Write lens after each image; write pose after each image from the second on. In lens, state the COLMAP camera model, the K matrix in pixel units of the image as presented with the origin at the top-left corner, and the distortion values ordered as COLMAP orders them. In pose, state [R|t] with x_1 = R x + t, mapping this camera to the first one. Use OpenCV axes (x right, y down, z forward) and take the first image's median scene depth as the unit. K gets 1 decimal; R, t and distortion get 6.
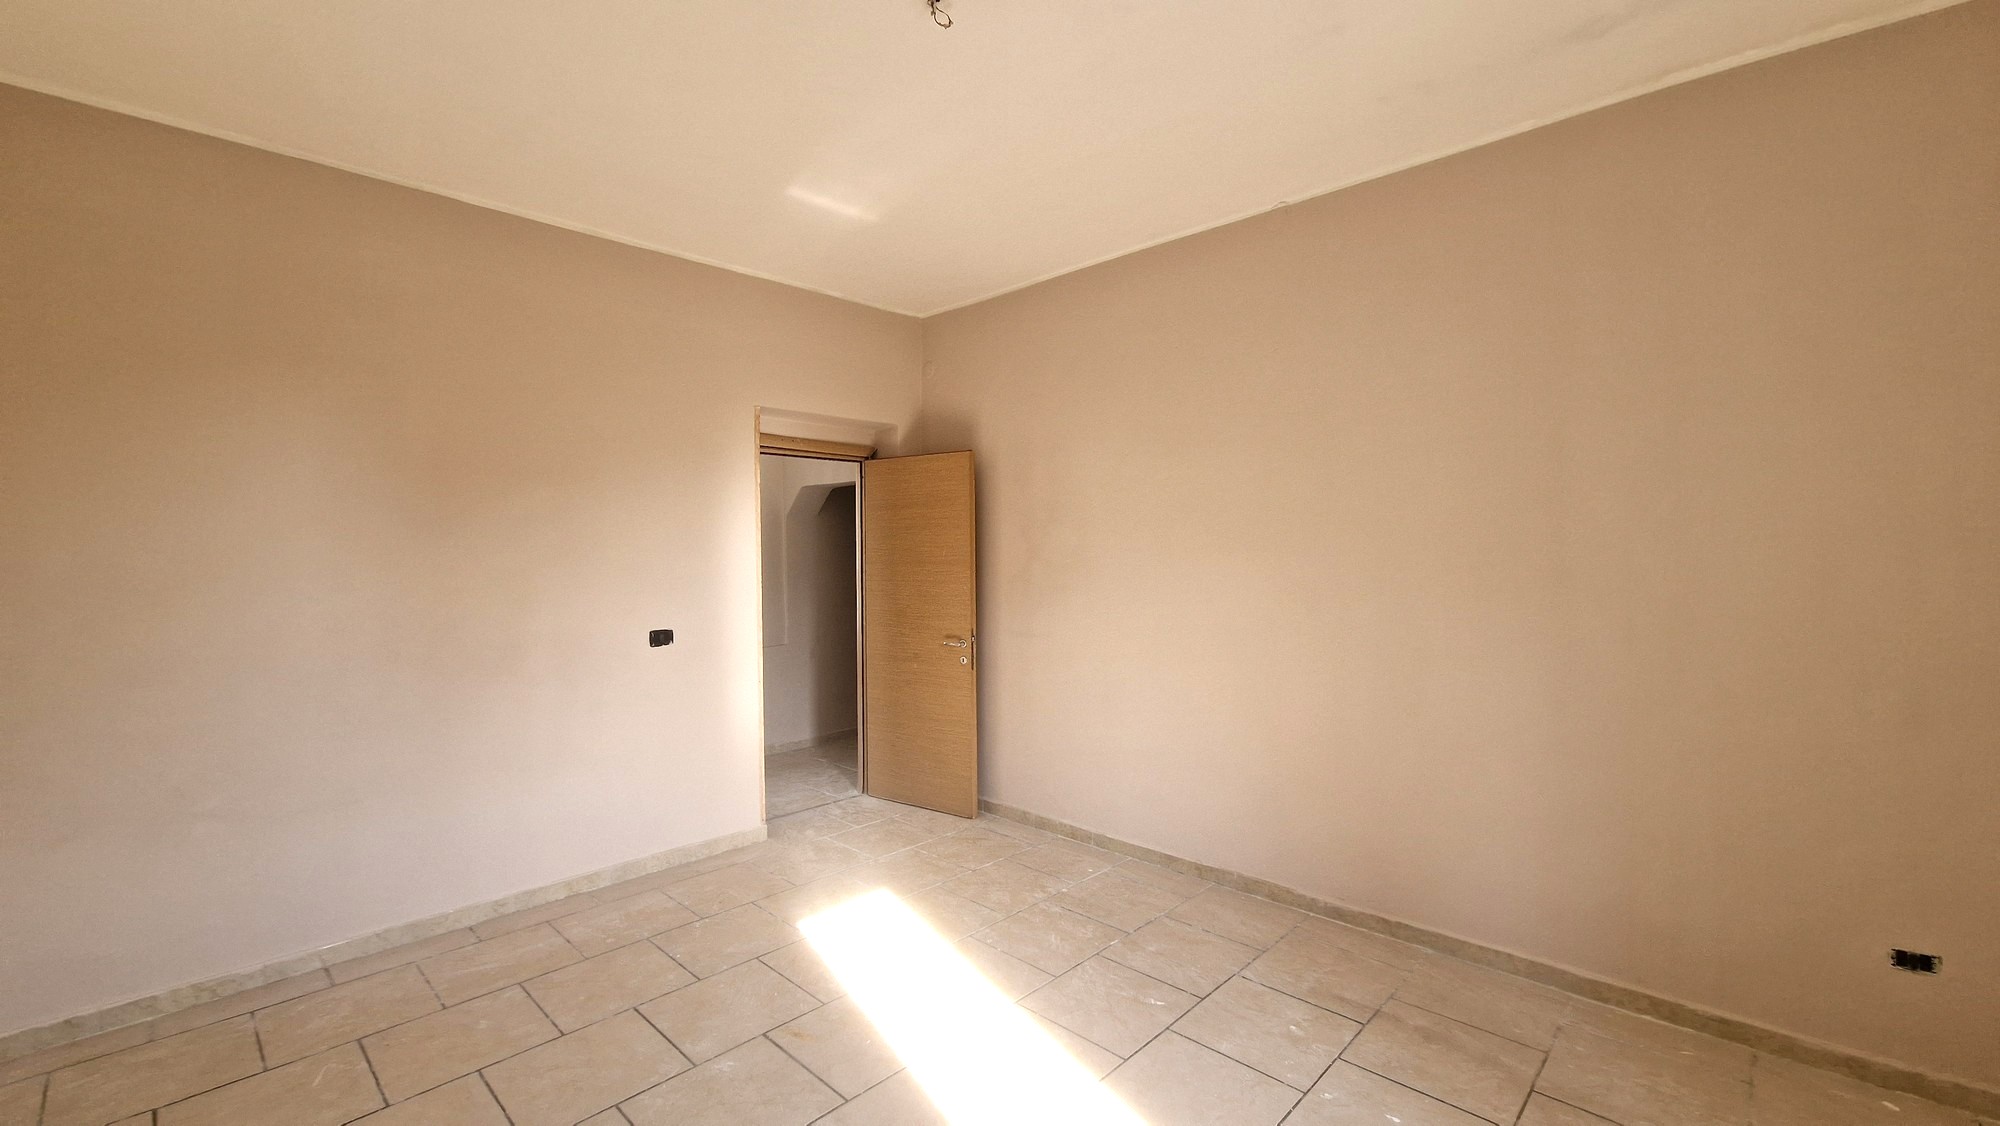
lens RADIAL K [[804.5, 0, 1001.4], [0, 804.5, 552.9], [0, 0, 1]] dist [-0.001821, -0.000130]
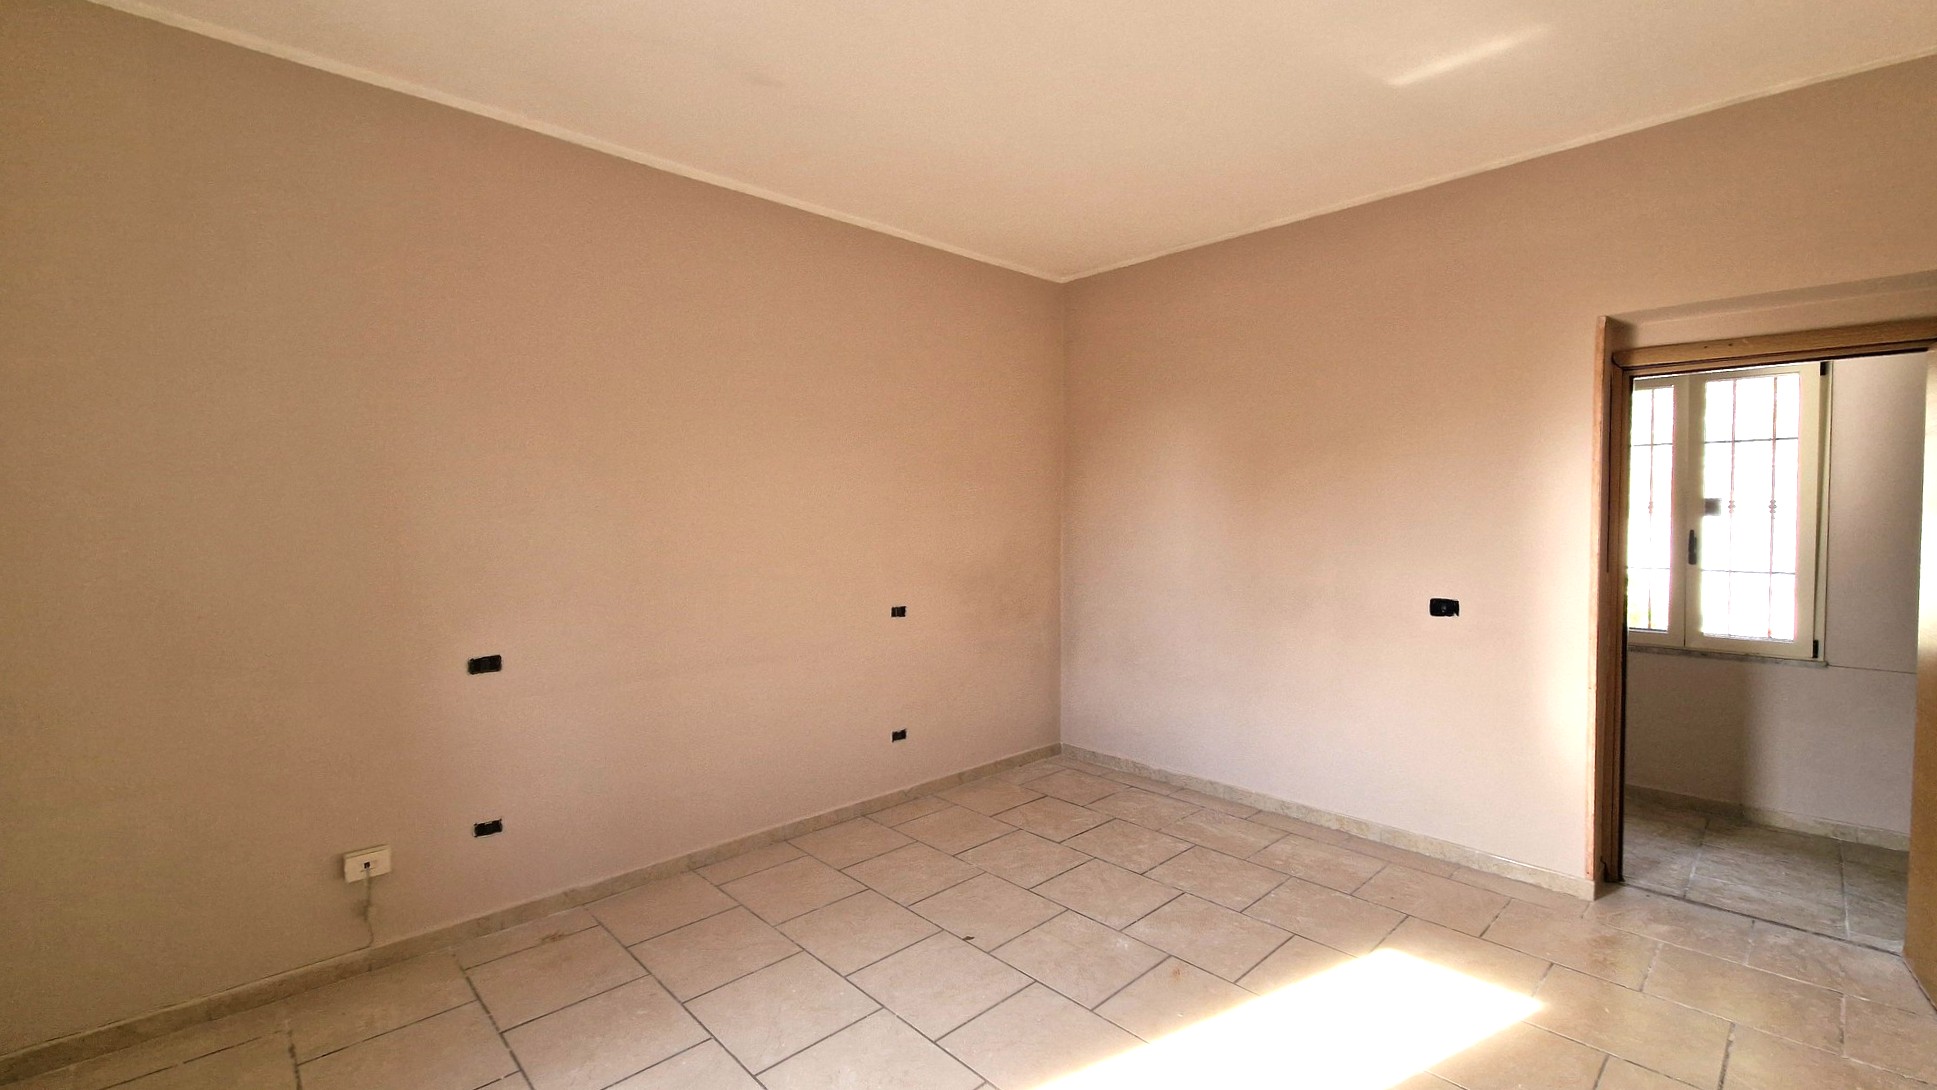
lens RADIAL K [[817.7, 0, 968.2], [0, 817.7, 537.7], [0, 0, 1]] dist [-0.003954, -0.000848]
pose [[-0.046208, 0.036518, -0.998264, 0.590411], [-0.002485, 0.999324, 0.036671, -0.007411], [0.998929, 0.004175, -0.046086, 0.565640]]
